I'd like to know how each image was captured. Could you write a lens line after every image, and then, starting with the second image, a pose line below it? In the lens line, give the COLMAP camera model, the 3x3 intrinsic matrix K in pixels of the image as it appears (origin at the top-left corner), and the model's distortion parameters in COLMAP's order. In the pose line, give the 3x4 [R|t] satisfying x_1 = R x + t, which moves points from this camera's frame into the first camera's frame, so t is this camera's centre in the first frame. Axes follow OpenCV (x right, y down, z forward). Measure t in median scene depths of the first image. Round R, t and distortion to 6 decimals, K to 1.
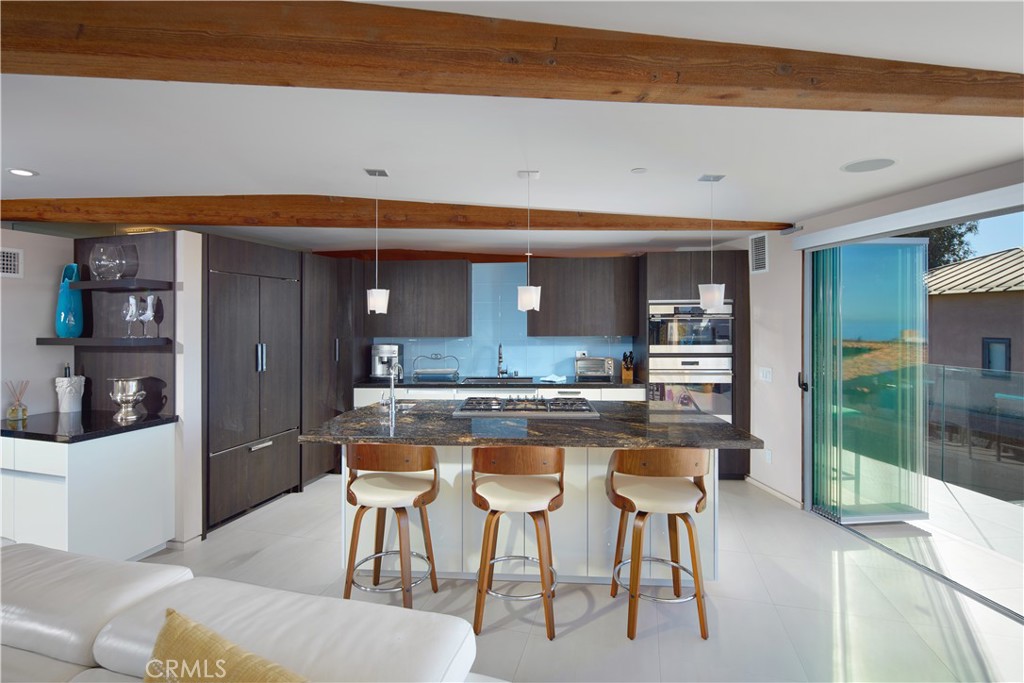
lens RADIAL K [[502.0, 0, 512.0], [0, 502.0, 319.7], [0, 0, 1]] dist [-0.001247, -0.000194]
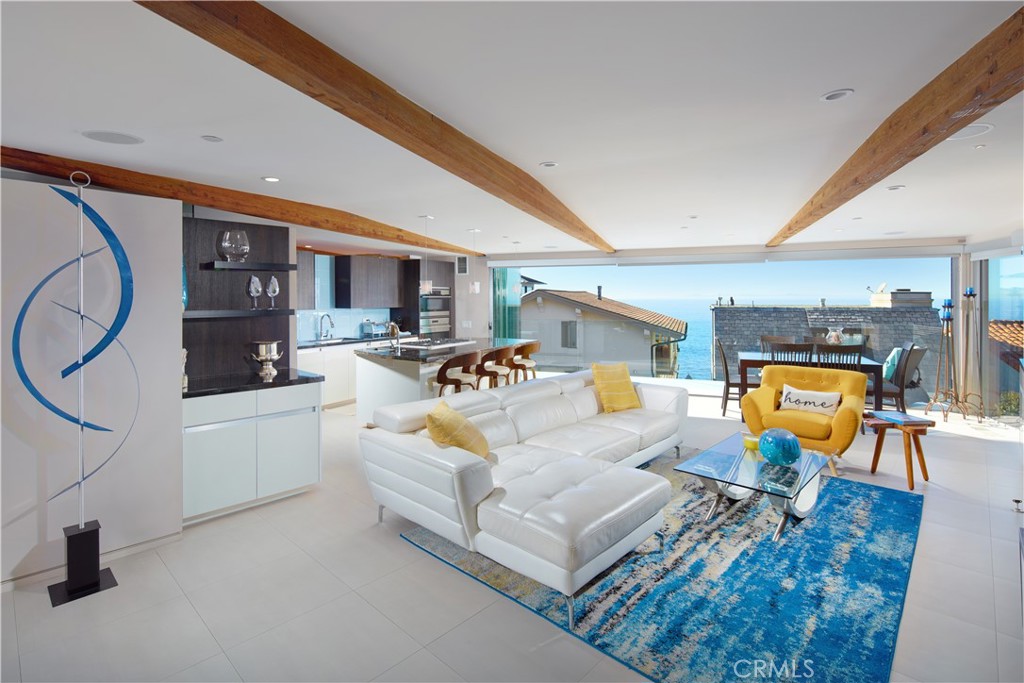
lens RADIAL K [[496.6, 0, 501.0], [0, 496.6, 303.8], [0, 0, 1]] dist [-0.000906, -0.000210]
pose [[0.465842, -0.004701, 0.884856, -1.340422], [-0.005950, 0.999947, 0.008445, 0.006241], [-0.884848, -0.009199, 0.465789, -0.076963]]
